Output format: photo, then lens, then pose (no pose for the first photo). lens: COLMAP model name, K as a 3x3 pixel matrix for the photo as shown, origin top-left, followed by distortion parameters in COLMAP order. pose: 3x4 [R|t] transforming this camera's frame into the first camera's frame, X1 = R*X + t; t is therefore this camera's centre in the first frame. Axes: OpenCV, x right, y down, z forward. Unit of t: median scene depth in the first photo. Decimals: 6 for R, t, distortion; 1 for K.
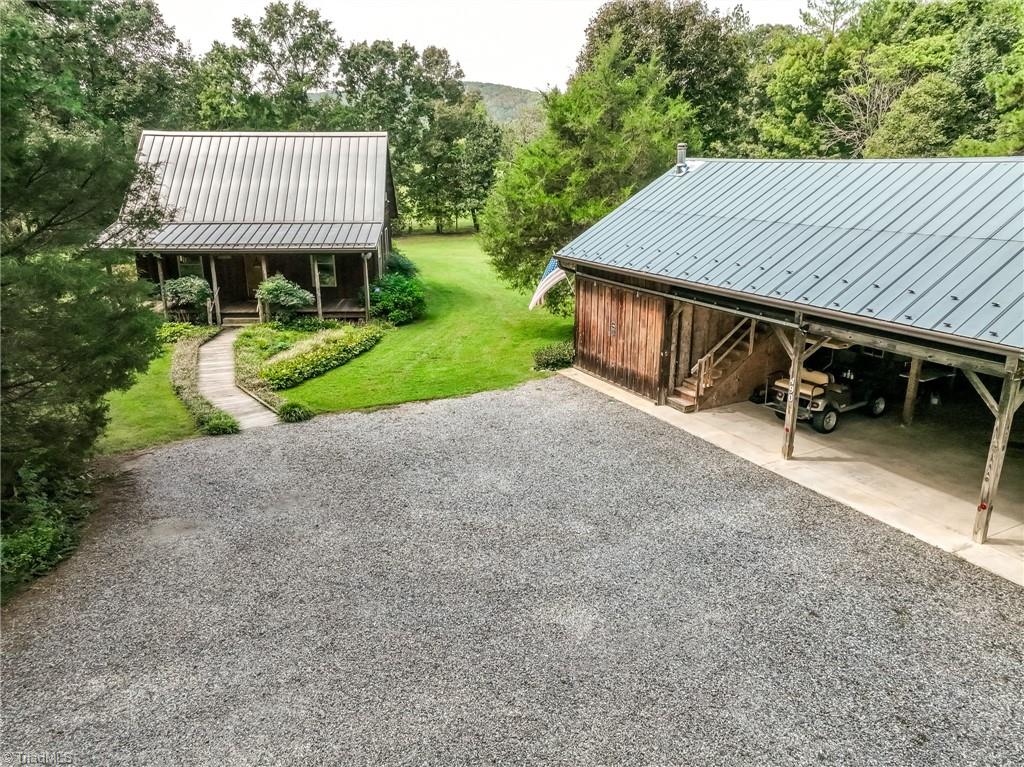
lens RADIAL K [[720.8, 0, 514.9], [0, 720.8, 384.9], [0, 0, 1]] dist [-0.003466, 0.028380]
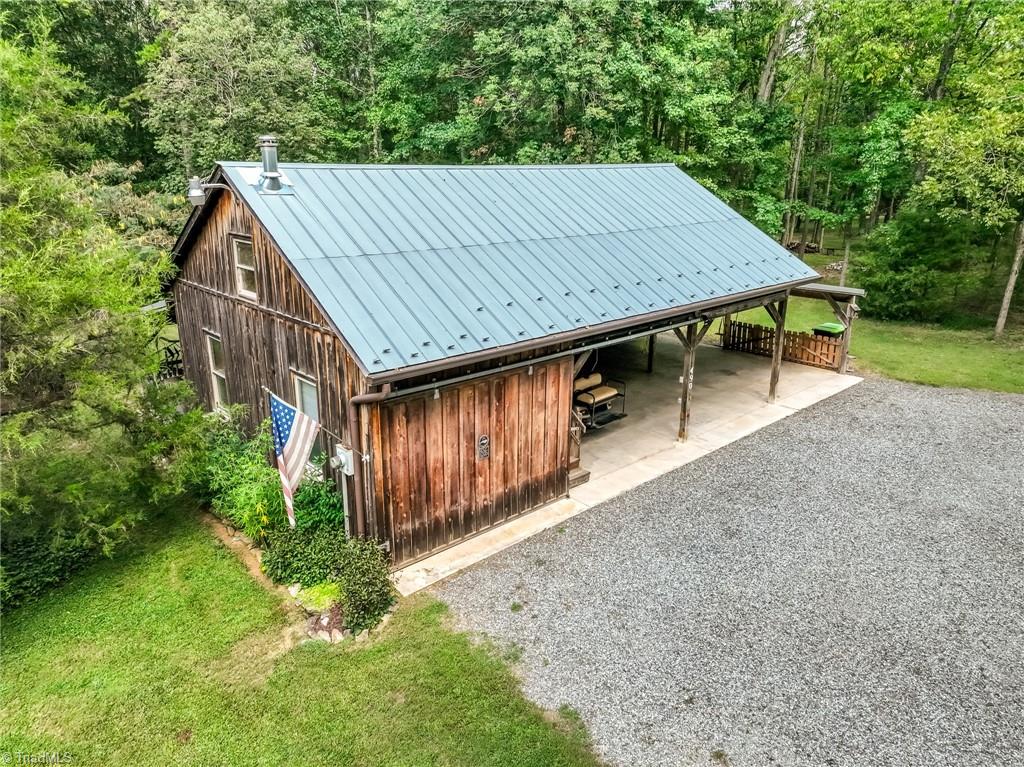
lens RADIAL K [[720.8, 0, 514.9], [0, 720.8, 384.9], [0, 0, 1]] dist [-0.003466, 0.028380]
pose [[-0.253760, -0.289519, 0.922922, -0.327024], [0.278700, 0.891804, 0.356387, -0.262904], [-0.926246, 0.347655, -0.145615, 0.828240]]
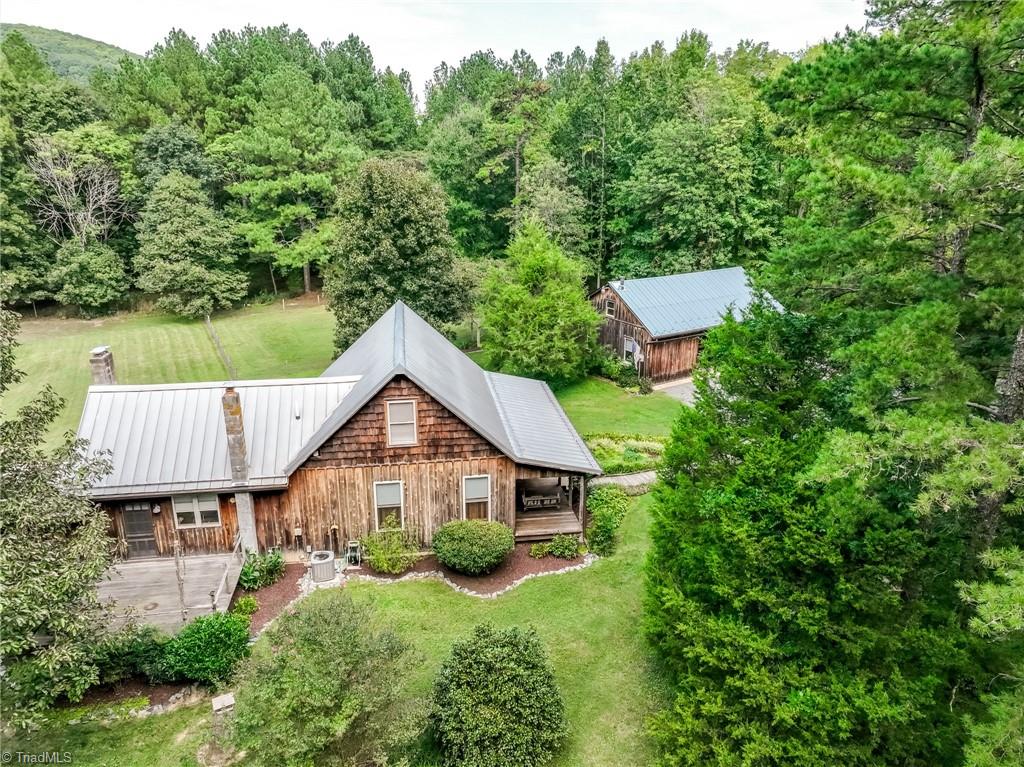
lens RADIAL K [[720.8, 0, 514.9], [0, 720.8, 384.9], [0, 0, 1]] dist [-0.003466, 0.028380]
pose [[-0.087983, -0.307532, 0.947461, -1.633750], [0.286551, 0.903131, 0.319753, -0.709544], [-0.954016, 0.299629, 0.008663, 1.187621]]
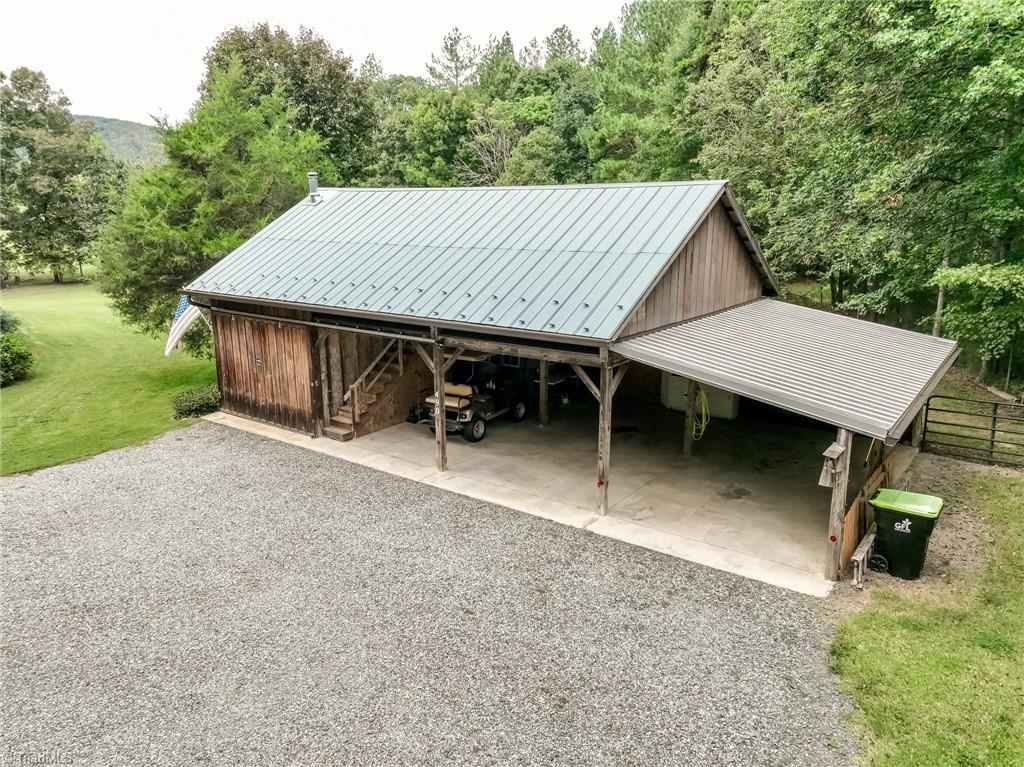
lens RADIAL K [[724.1, 0, 515.2], [0, 724.1, 382.7], [0, 0, 1]] dist [0.011122, 0.004234]
pose [[0.901910, -0.102006, 0.419707, 0.030934], [0.127353, 0.991317, -0.032738, 0.015401], [-0.412723, 0.082978, 0.907069, 0.007275]]
